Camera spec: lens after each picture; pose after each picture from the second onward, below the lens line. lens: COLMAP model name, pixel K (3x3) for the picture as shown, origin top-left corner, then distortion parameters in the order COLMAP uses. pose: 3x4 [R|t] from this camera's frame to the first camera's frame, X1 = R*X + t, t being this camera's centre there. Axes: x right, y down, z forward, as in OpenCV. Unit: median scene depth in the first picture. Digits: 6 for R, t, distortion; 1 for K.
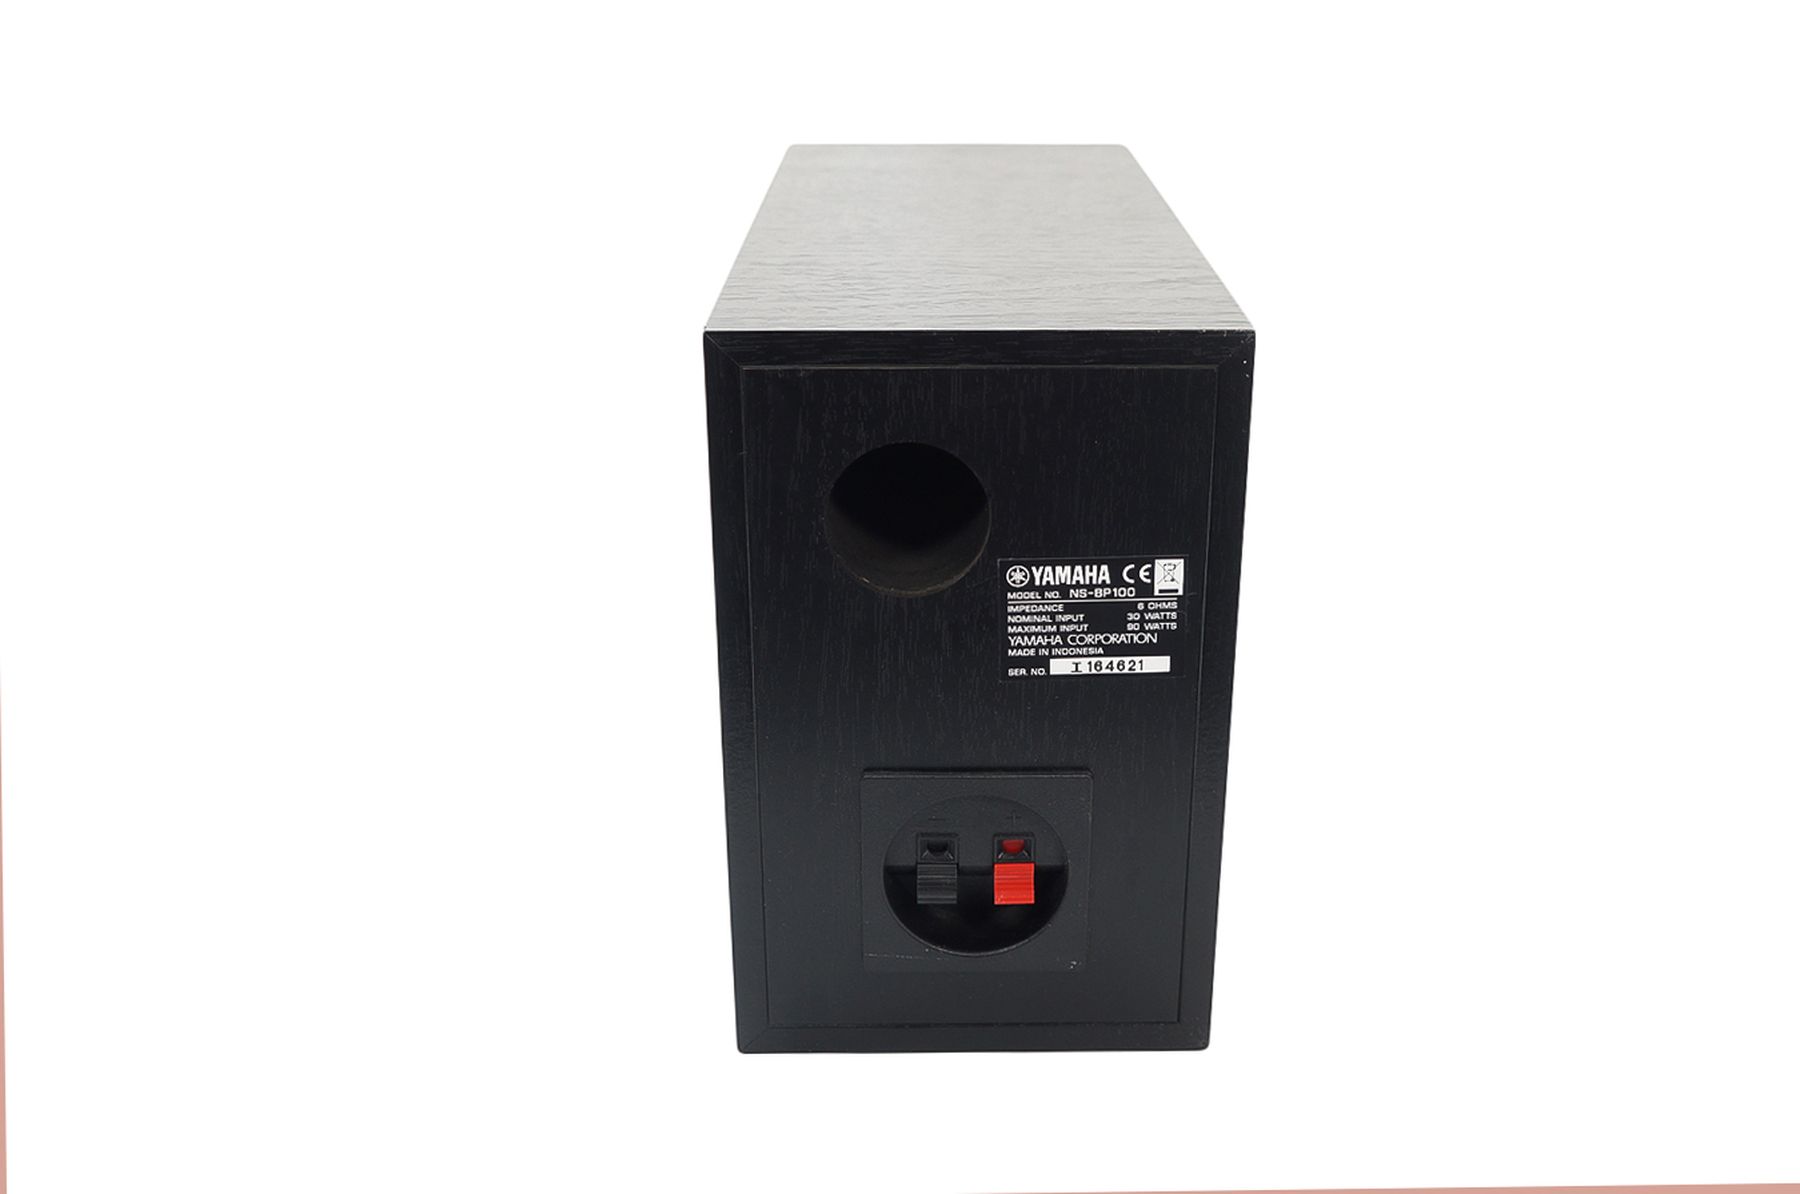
lens RADIAL K [[1757.7, 0, 900.2], [0, 1757.7, 596.4], [0, 0, 1]] dist [-0.104136, 0.000000]
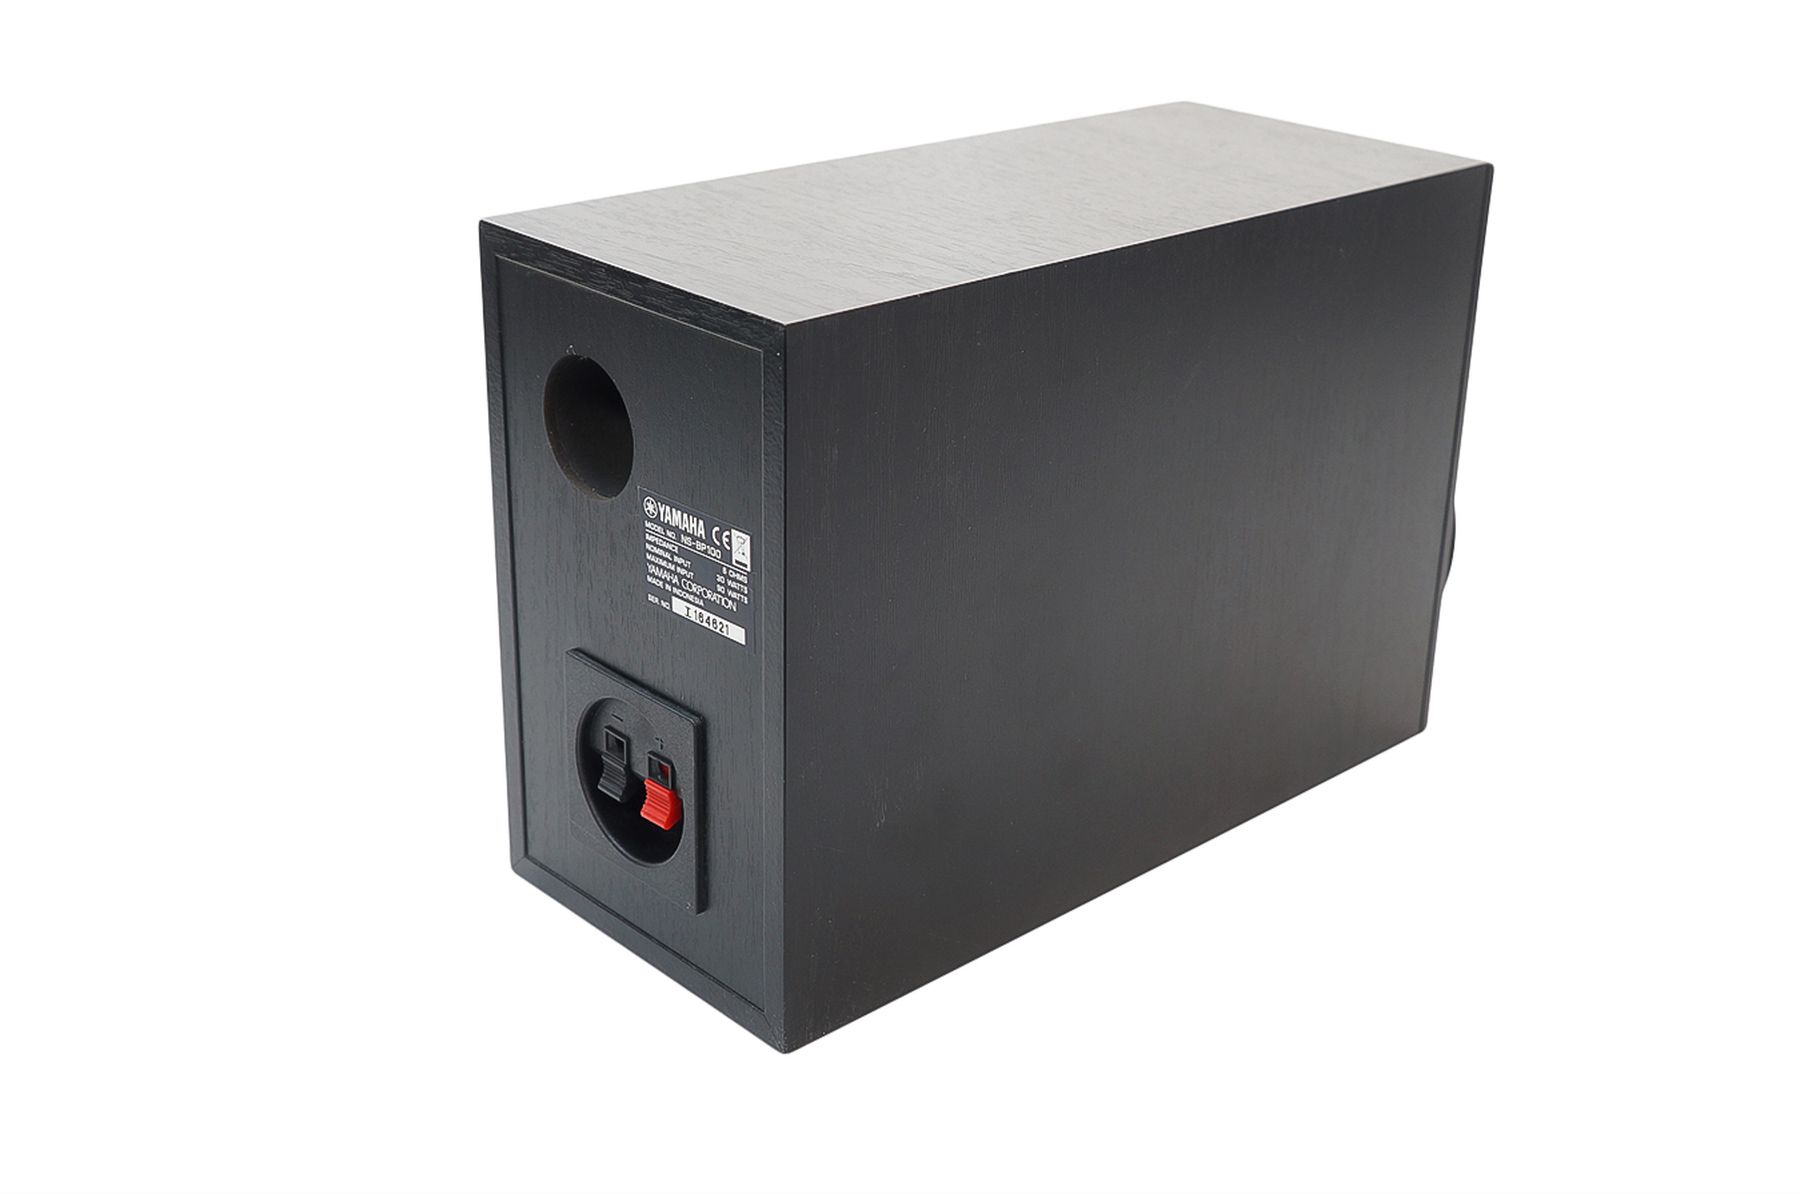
lens RADIAL K [[2210.2, 0, 899.4], [0, 2210.2, 596.7], [0, 0, 1]] dist [0.011956, 0.000000]
pose [[0.676326, 0.301897, -0.671893, 1.065133], [-0.280321, 0.949007, 0.144240, -0.192078], [0.681177, 0.090793, 0.726467, 0.145494]]
